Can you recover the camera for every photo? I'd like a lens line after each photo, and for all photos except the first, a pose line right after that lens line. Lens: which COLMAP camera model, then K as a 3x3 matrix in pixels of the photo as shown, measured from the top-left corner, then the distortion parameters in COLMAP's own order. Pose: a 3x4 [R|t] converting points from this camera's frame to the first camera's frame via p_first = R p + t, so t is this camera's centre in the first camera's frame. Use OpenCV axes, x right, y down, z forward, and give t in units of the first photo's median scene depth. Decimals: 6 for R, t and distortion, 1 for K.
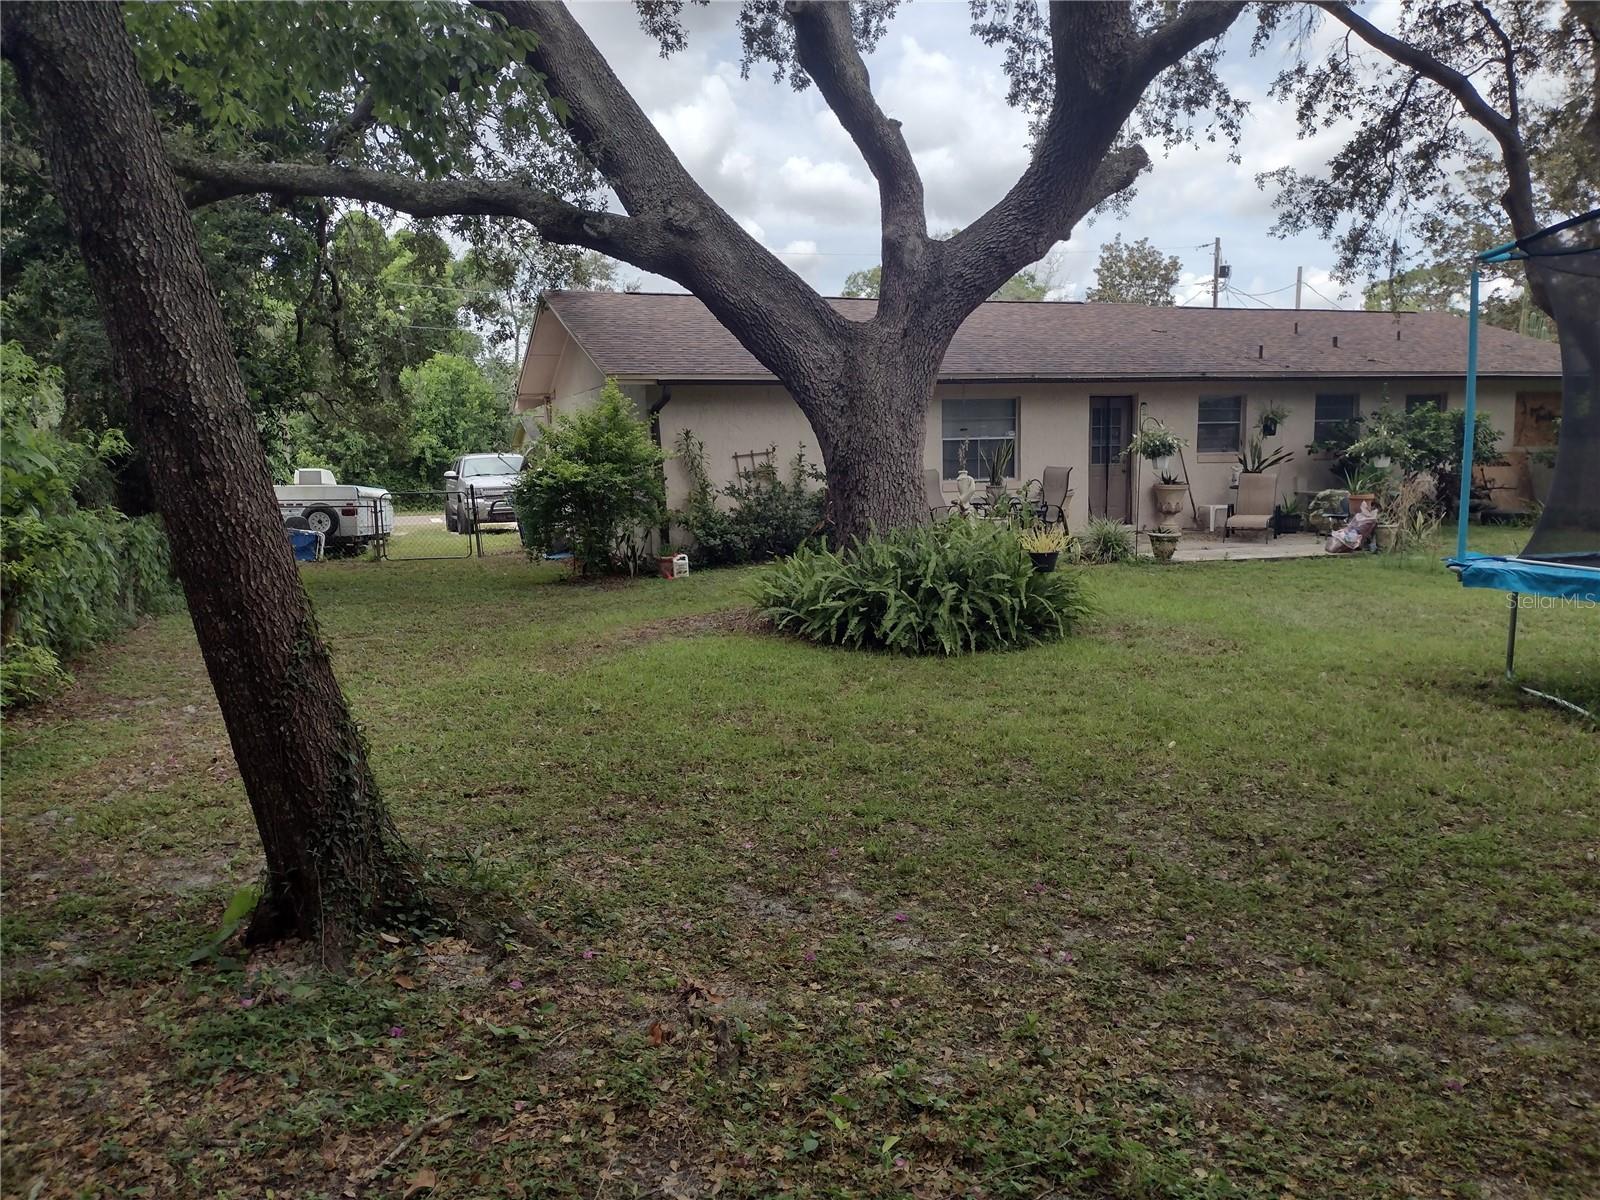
lens RADIAL K [[1216.0, 0, 802.7], [0, 1216.0, 588.2], [0, 0, 1]] dist [0.077351, -0.080581]
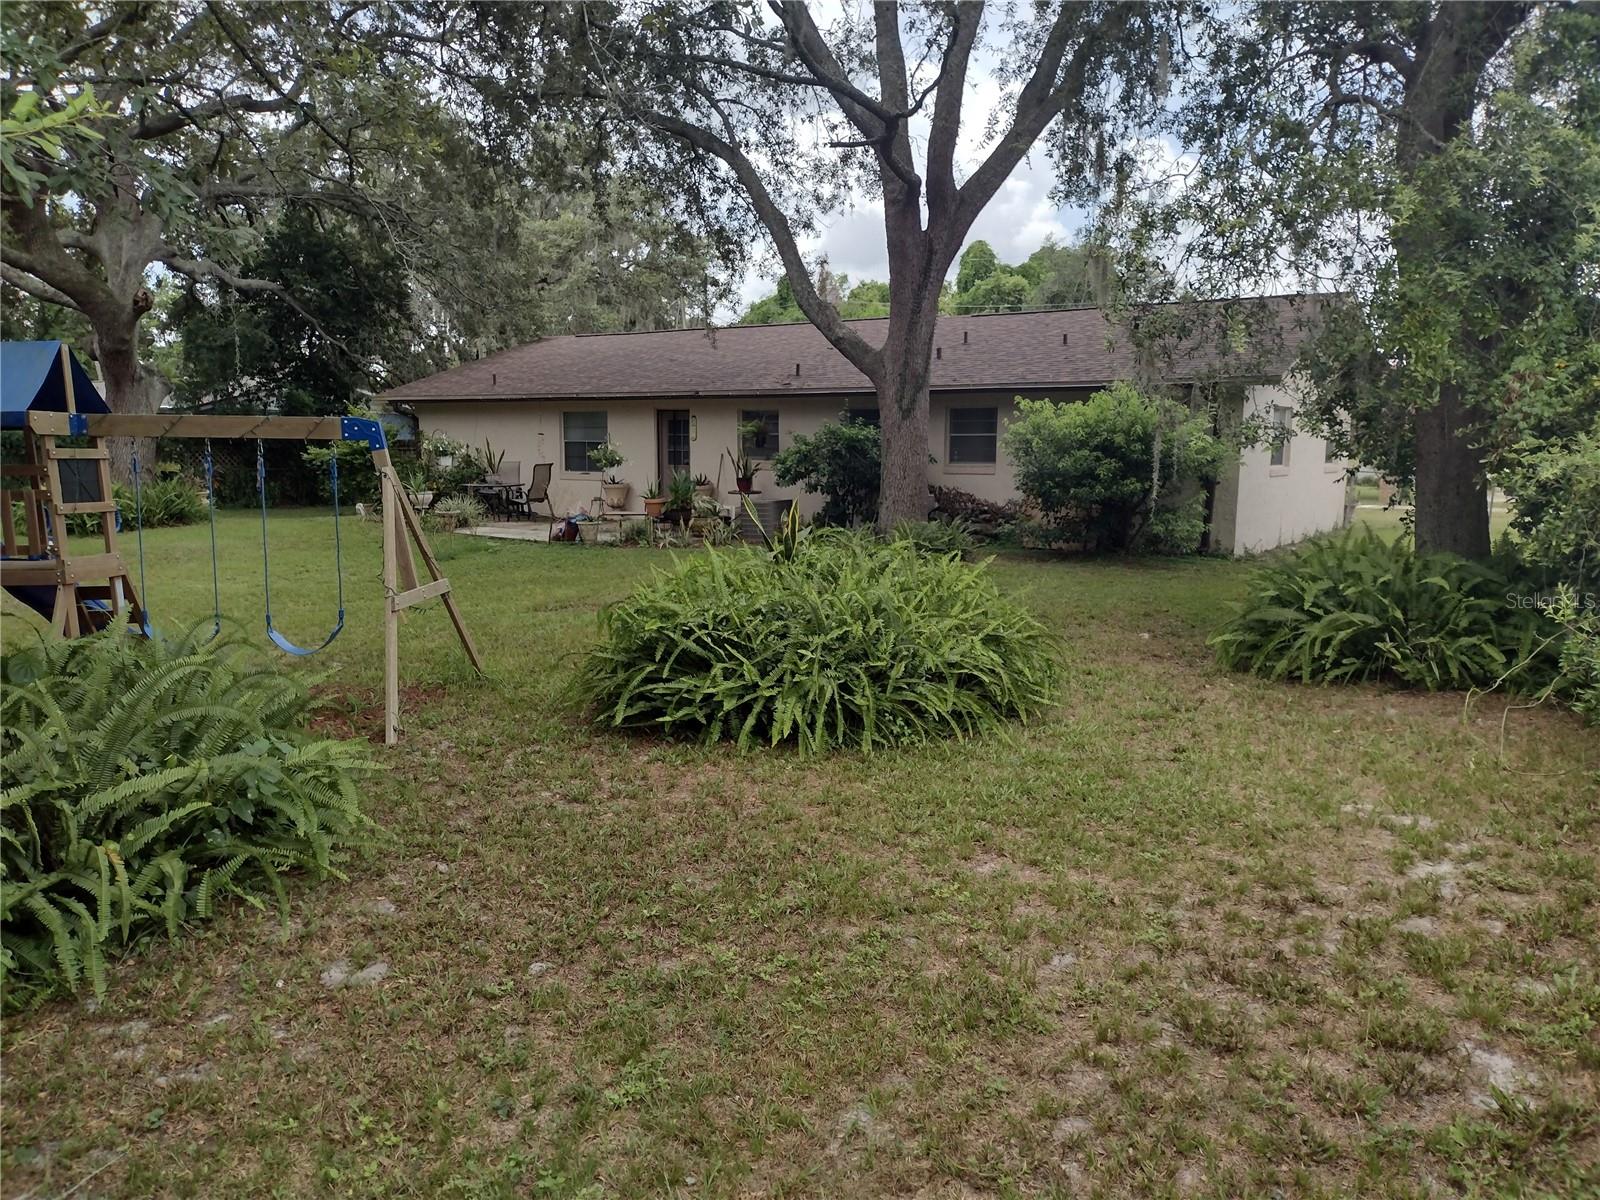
lens RADIAL K [[1216.0, 0, 812.2], [0, 1216.0, 588.0], [0, 0, 1]] dist [0.077351, -0.080581]
pose [[0.513753, 0.124099, -0.848915, 3.171692], [-0.126401, 0.989634, 0.068174, -0.191916], [0.848576, 0.072279, 0.524114, 1.155854]]
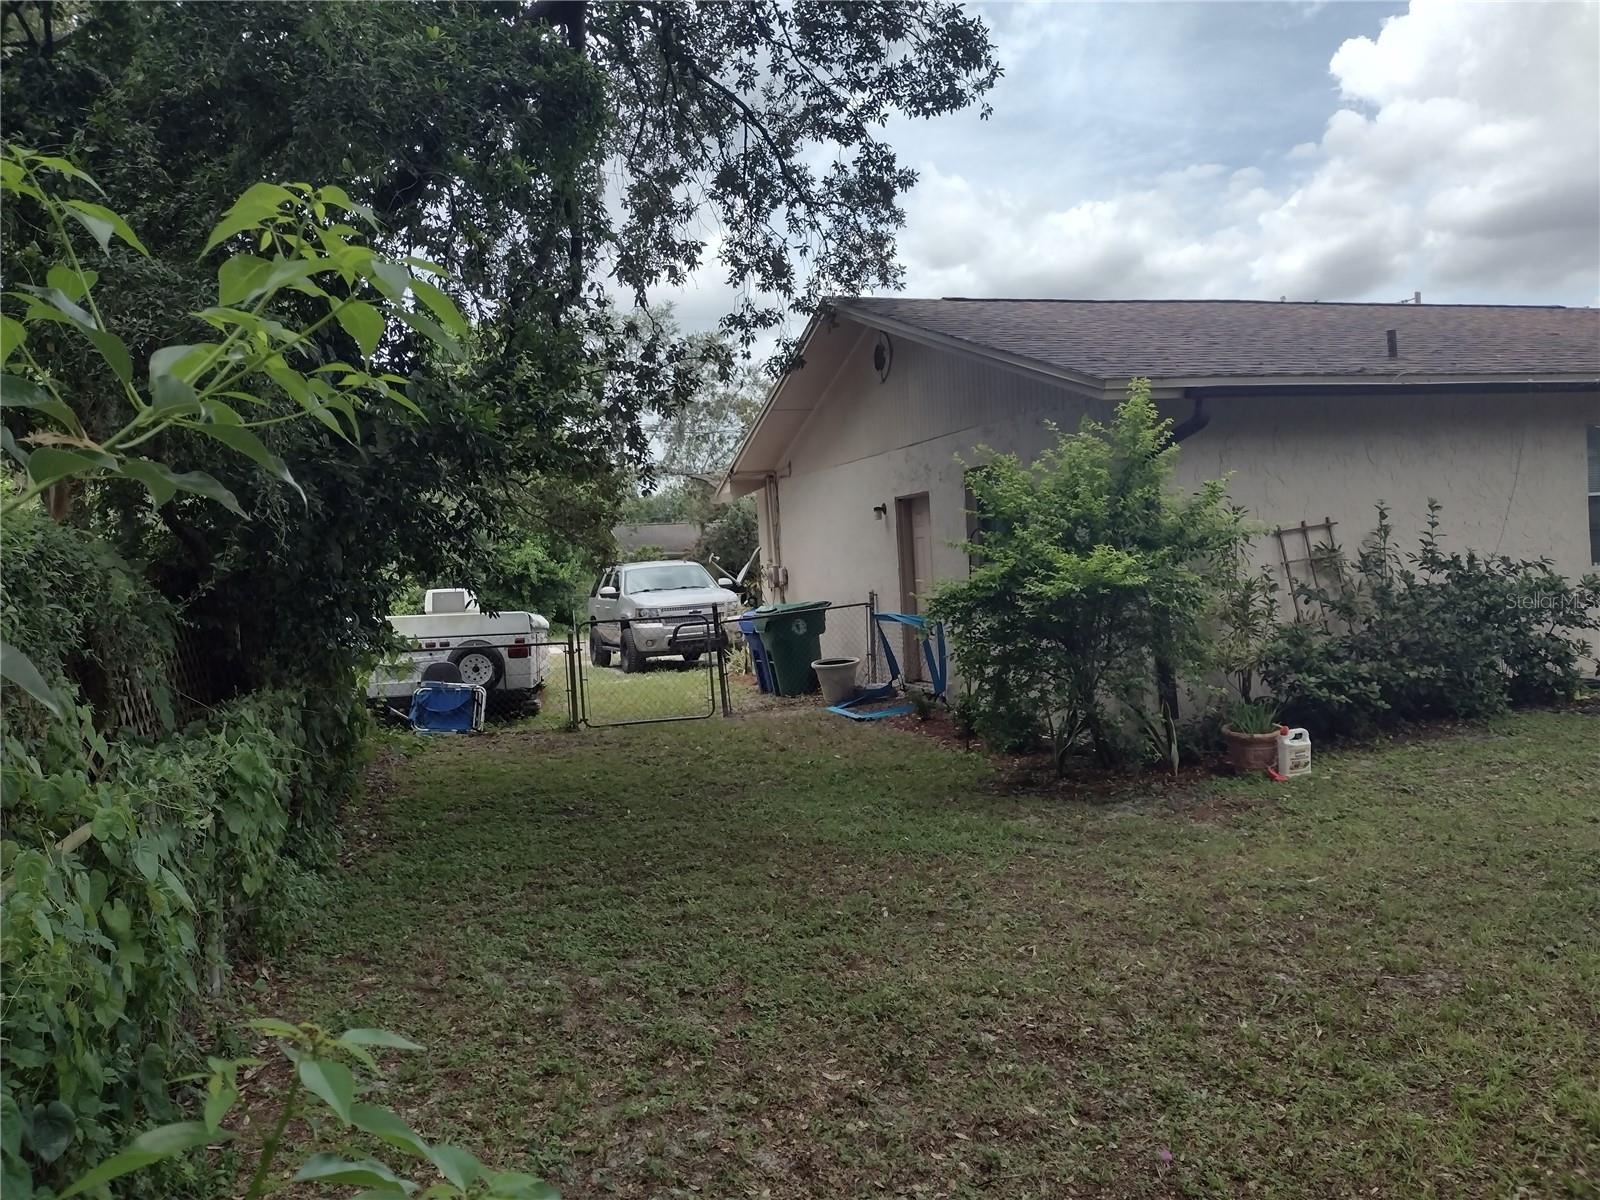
lens RADIAL K [[1216.0, 0, 807.7], [0, 1216.0, 584.9], [0, 0, 1]] dist [0.077351, -0.080581]
pose [[0.999244, -0.034398, -0.018105, -0.532951], [0.032575, 0.995151, -0.092808, -0.085201], [0.021210, 0.092148, 0.995519, 0.929918]]
